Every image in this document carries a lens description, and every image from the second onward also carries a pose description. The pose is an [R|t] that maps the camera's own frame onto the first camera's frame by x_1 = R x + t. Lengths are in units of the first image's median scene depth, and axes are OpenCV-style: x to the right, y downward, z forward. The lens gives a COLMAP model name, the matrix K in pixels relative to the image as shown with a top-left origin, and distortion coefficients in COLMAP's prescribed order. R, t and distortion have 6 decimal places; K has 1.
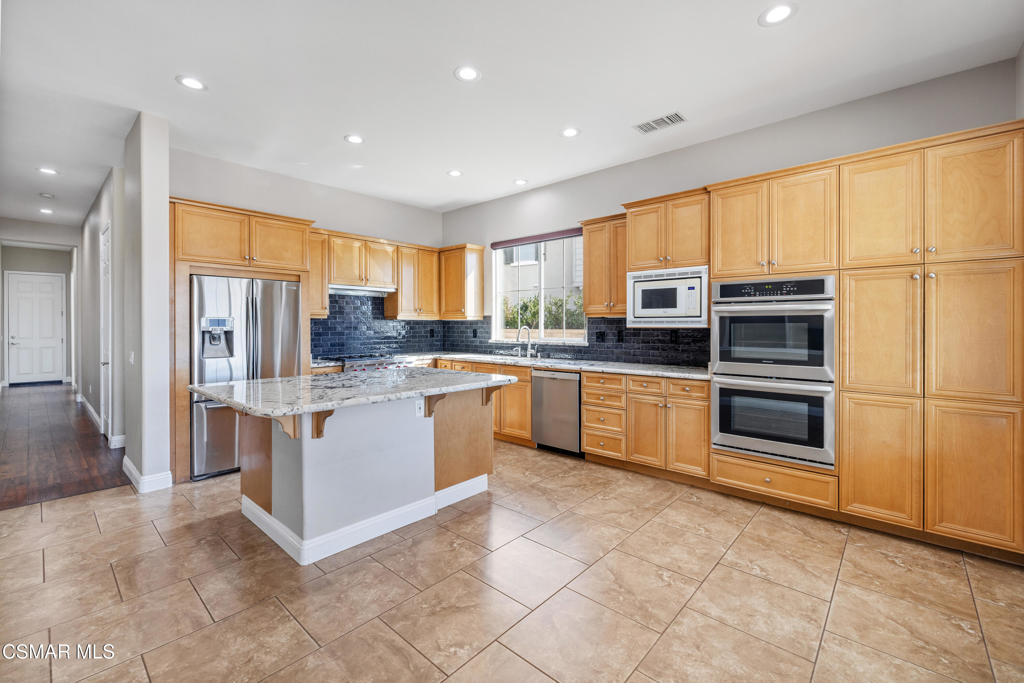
lens RADIAL K [[433.2, 0, 517.0], [0, 433.2, 327.2], [0, 0, 1]] dist [0.002876, 0.000697]
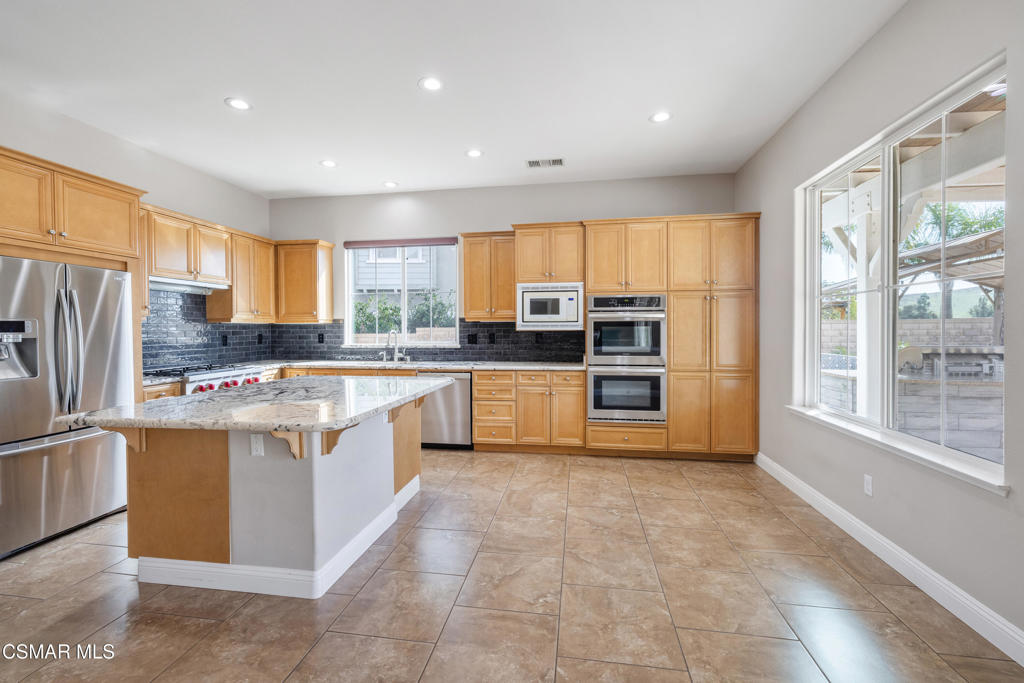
lens RADIAL K [[433.2, 0, 514.0], [0, 433.2, 335.4], [0, 0, 1]] dist [0.002876, 0.000697]
pose [[0.838557, -0.011833, 0.544685, -0.422837], [0.006804, 0.999914, 0.011247, 0.000895], [-0.544771, -0.005725, 0.838565, 0.023042]]
